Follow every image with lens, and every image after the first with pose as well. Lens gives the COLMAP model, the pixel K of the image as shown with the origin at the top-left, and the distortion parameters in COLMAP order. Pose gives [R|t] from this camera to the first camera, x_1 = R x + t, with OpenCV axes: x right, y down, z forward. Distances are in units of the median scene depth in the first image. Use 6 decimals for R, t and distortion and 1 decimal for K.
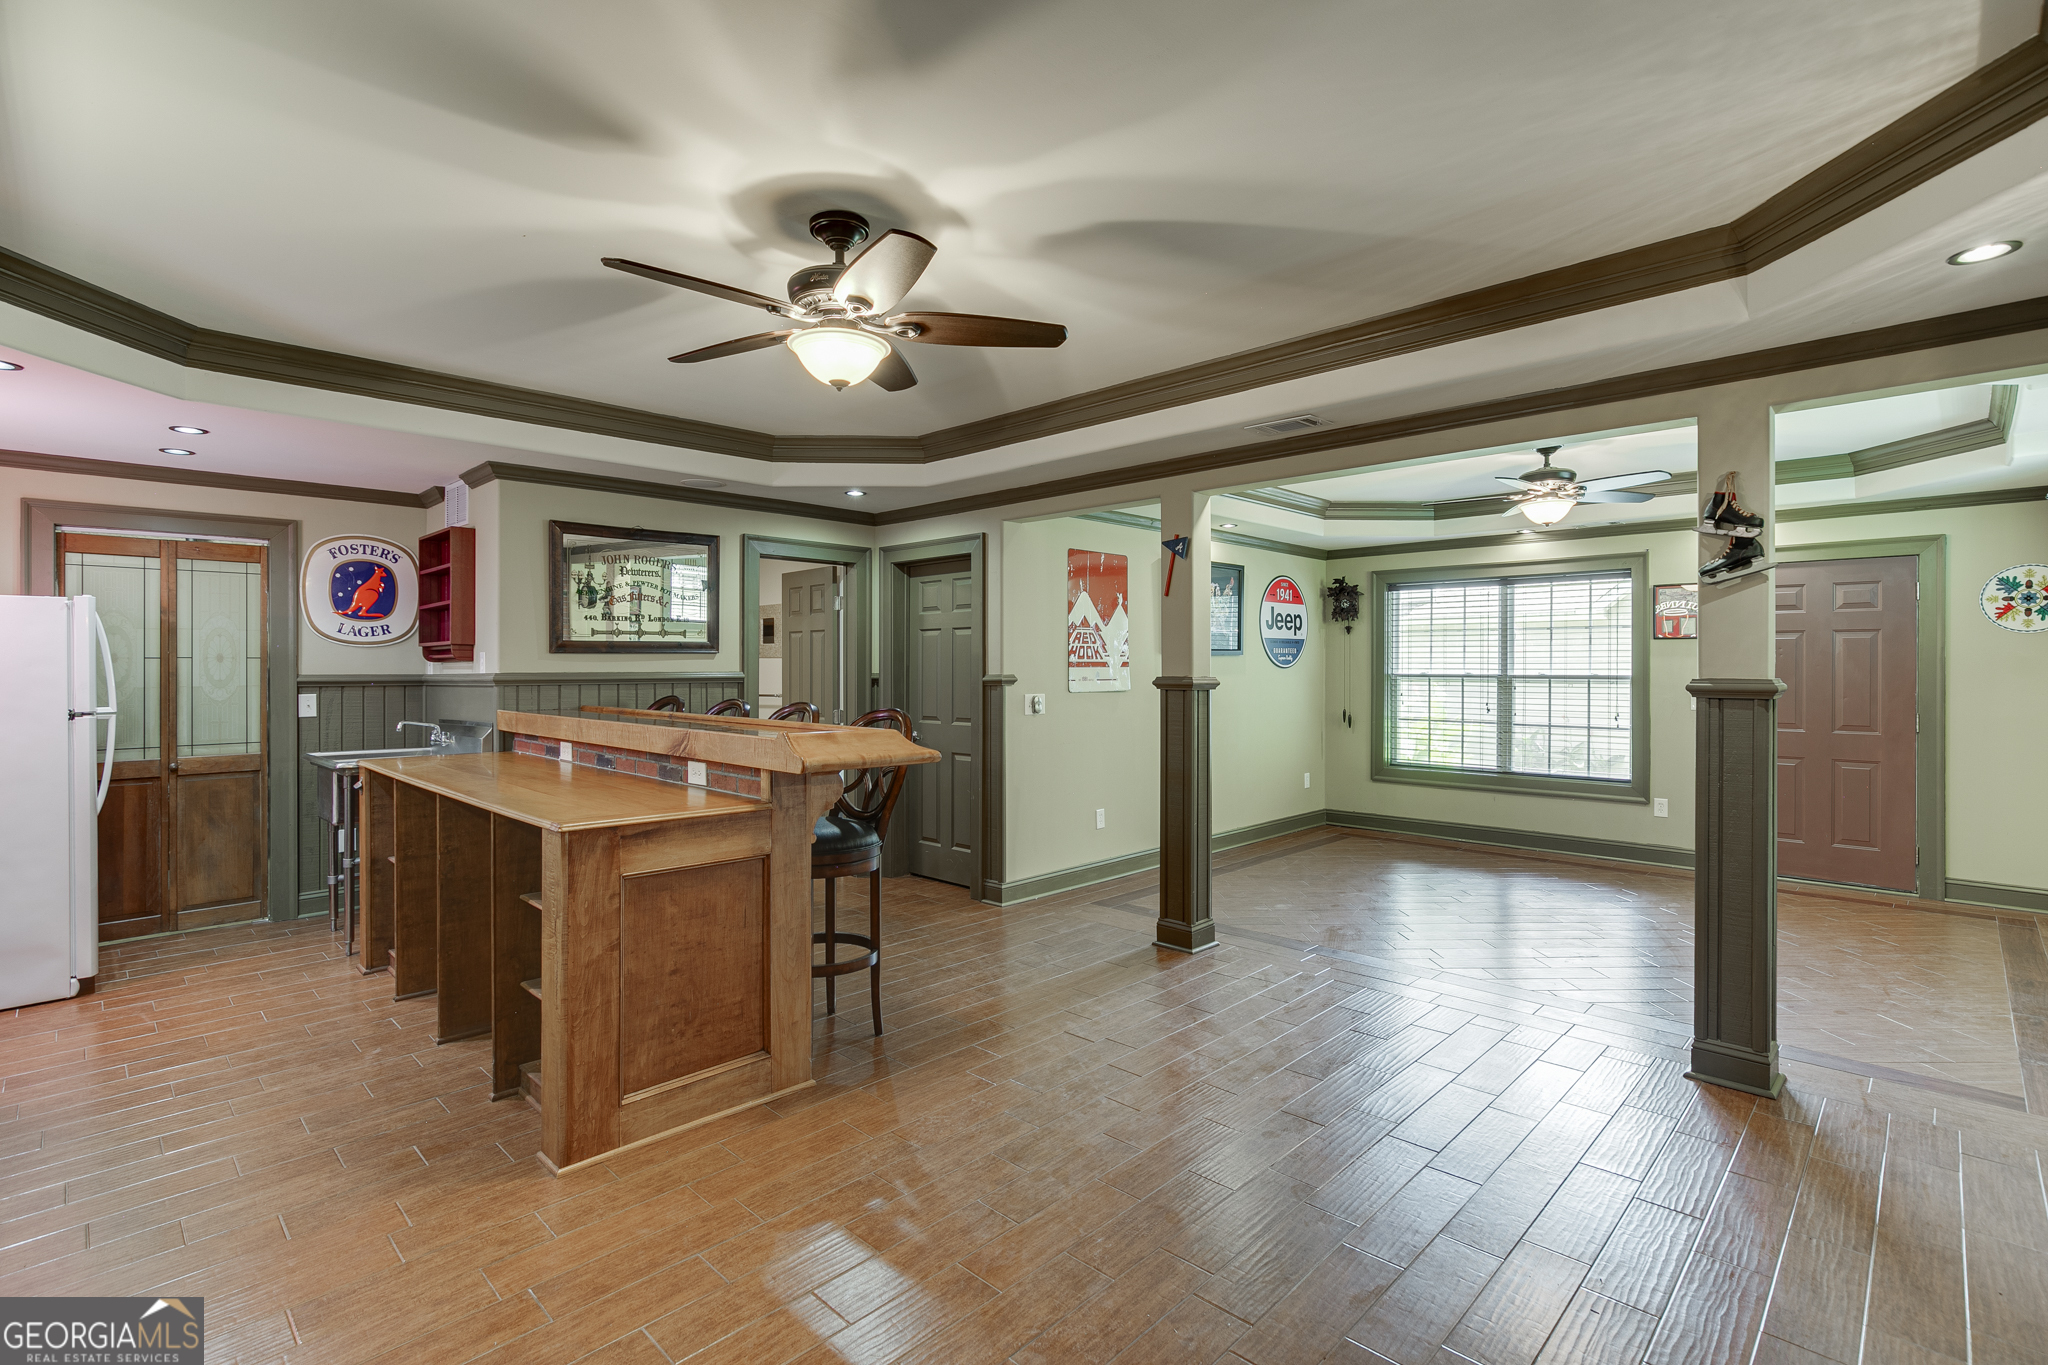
lens RADIAL K [[933.0, 0, 1031.2], [0, 933.0, 667.5], [0, 0, 1]] dist [-0.016392, -0.000348]
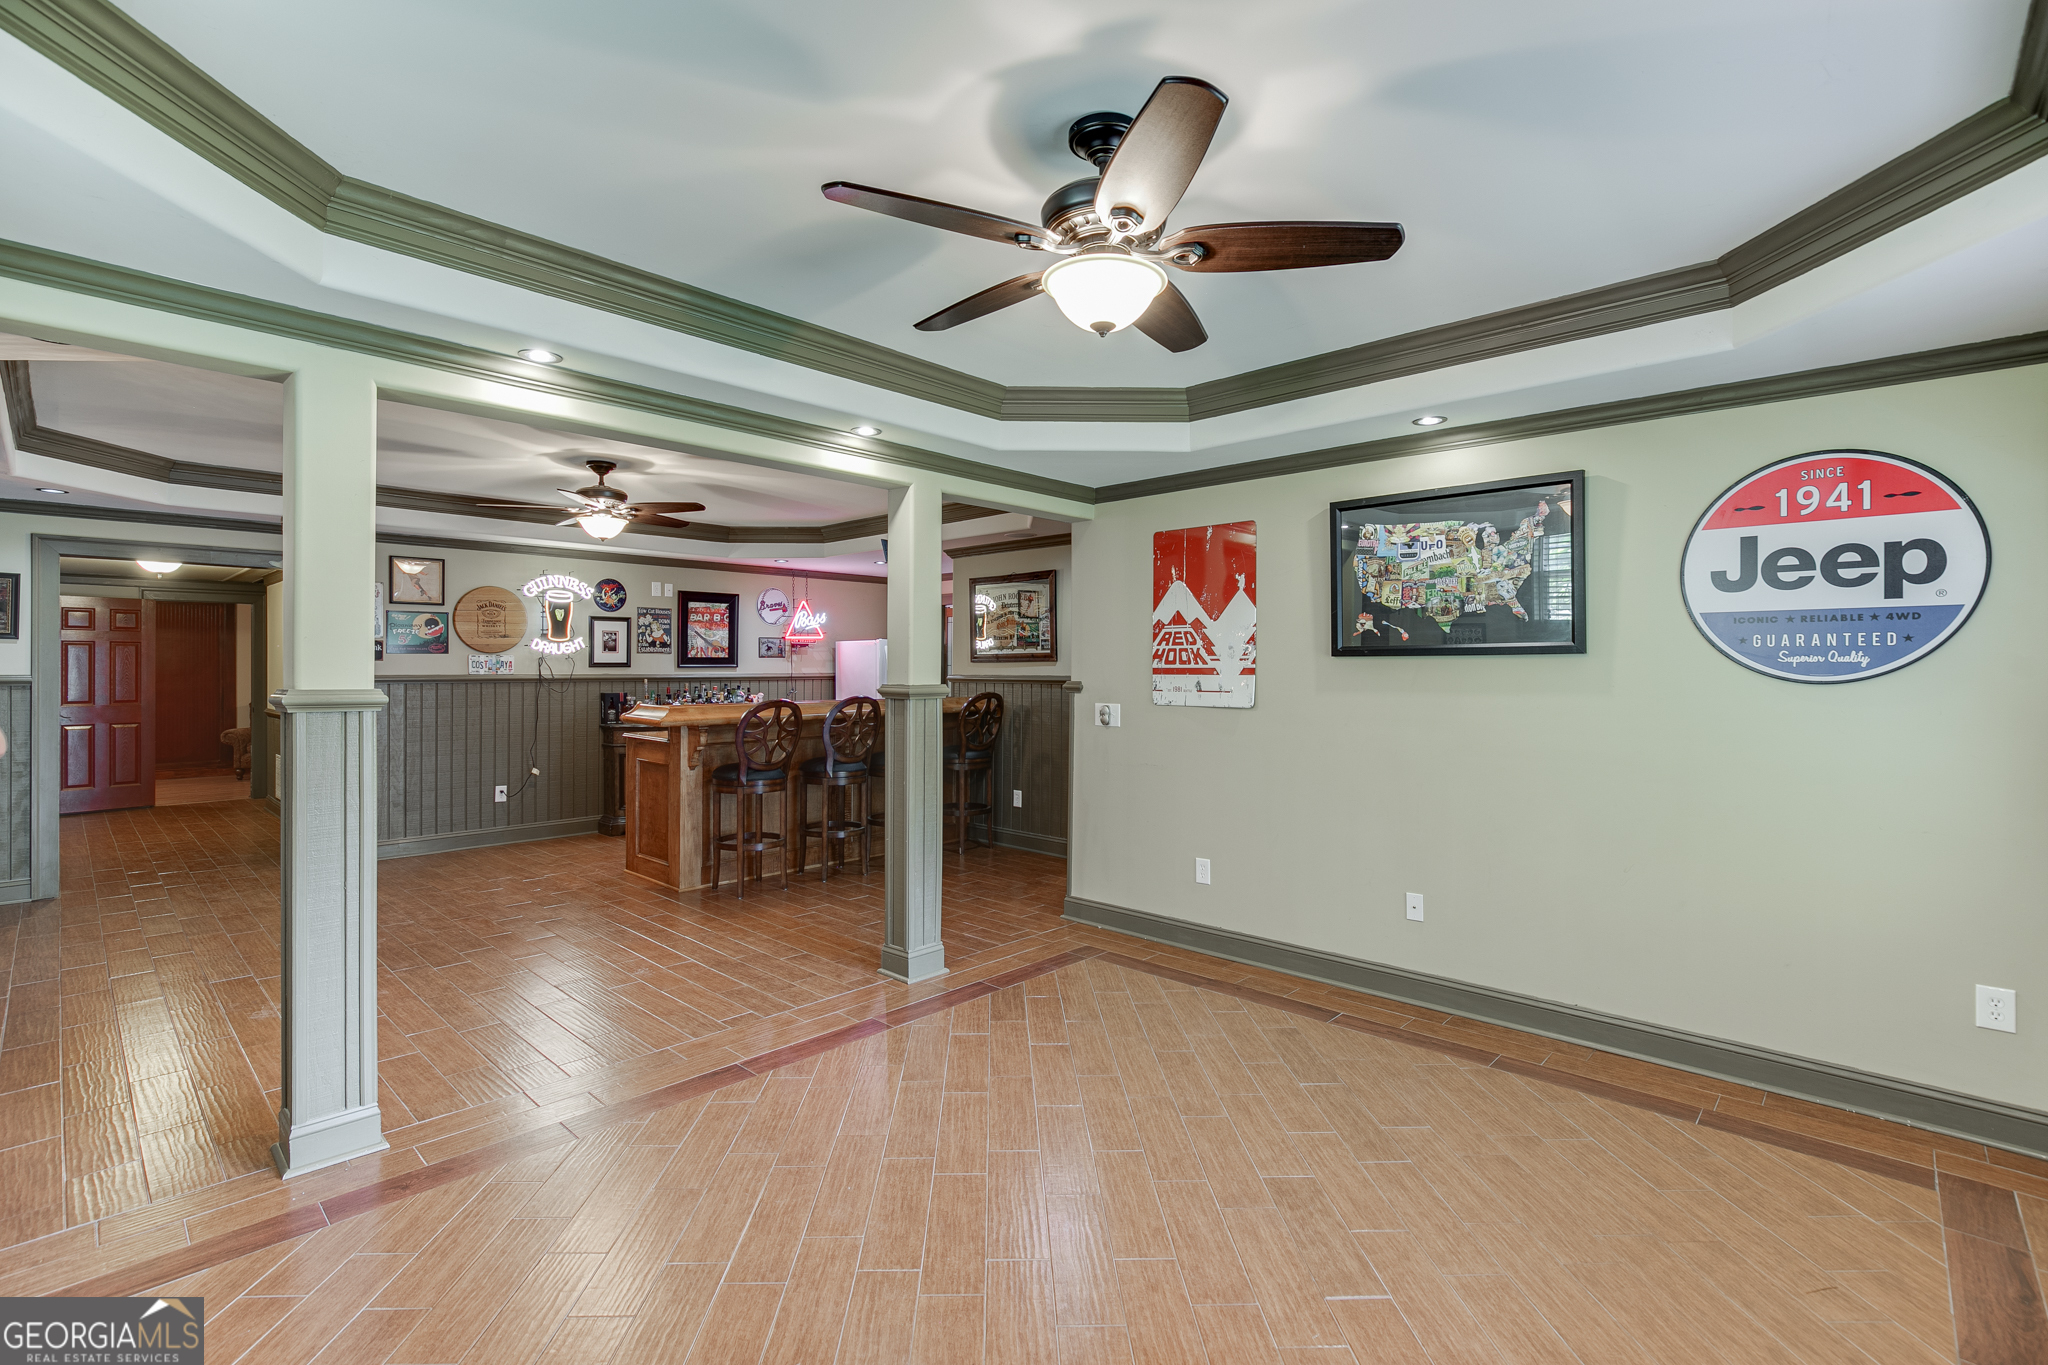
lens RADIAL K [[922.8, 0, 1037.3], [0, 922.8, 665.5], [0, 0, 1]] dist [-0.012264, 0.003027]
pose [[0.048093, 0.000444, -0.998843, 0.694058], [-0.003896, 0.999992, 0.000257, -0.006366], [0.998835, 0.003879, 0.048095, 0.695949]]
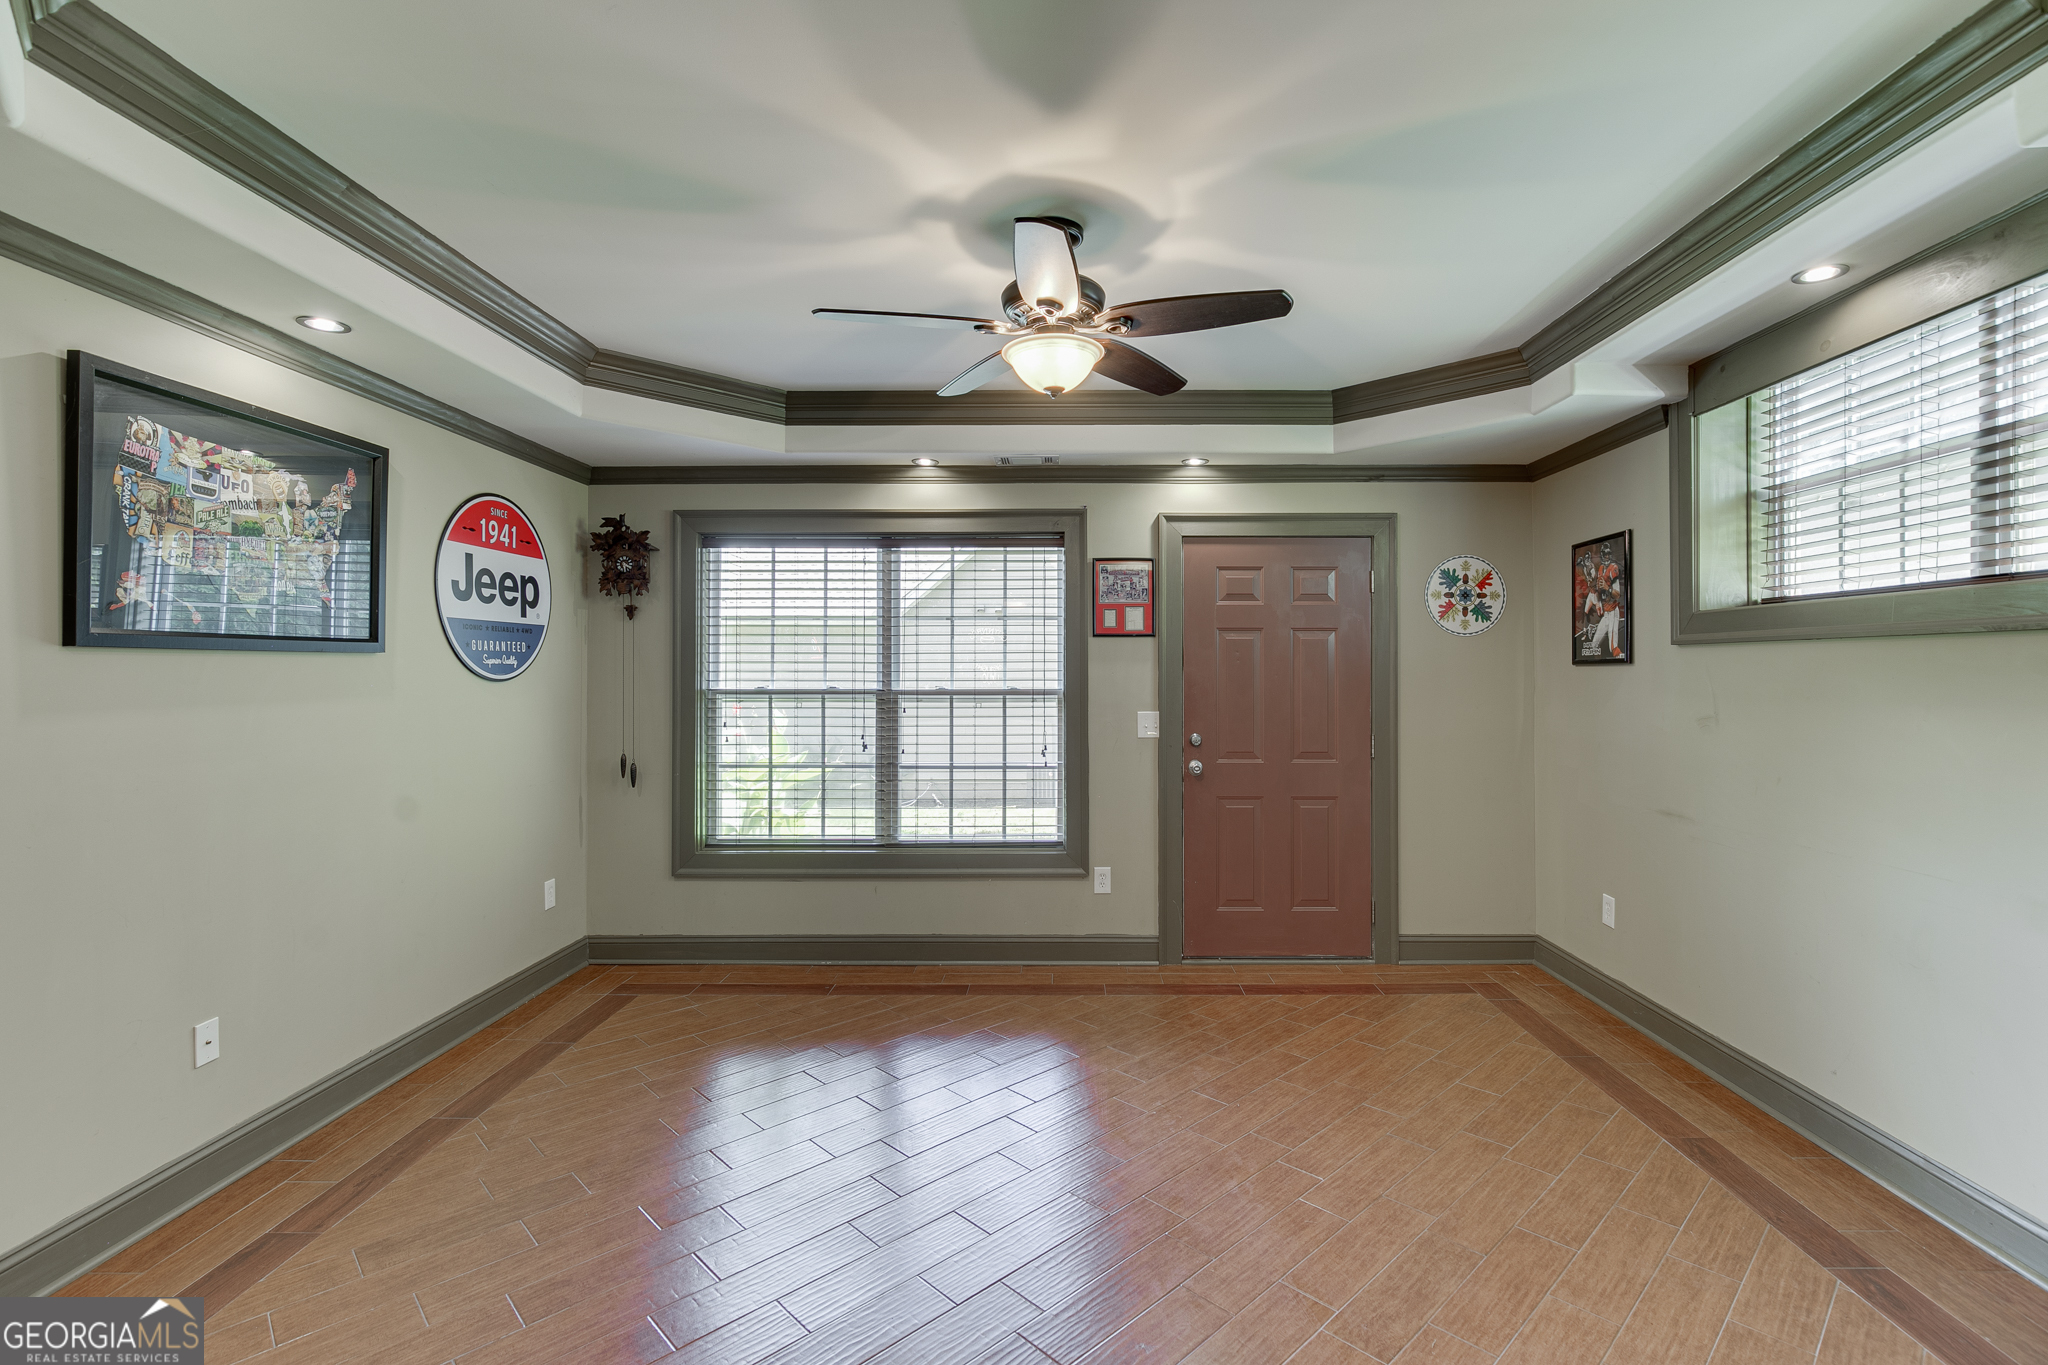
lens RADIAL K [[922.8, 0, 1037.1], [0, 922.8, 669.5], [0, 0, 1]] dist [-0.012264, 0.003027]
pose [[0.730450, 0.001025, 0.682966, 0.157762], [0.002761, 0.999986, -0.004453, -0.002769], [-0.682961, 0.005138, 0.730437, 0.479250]]
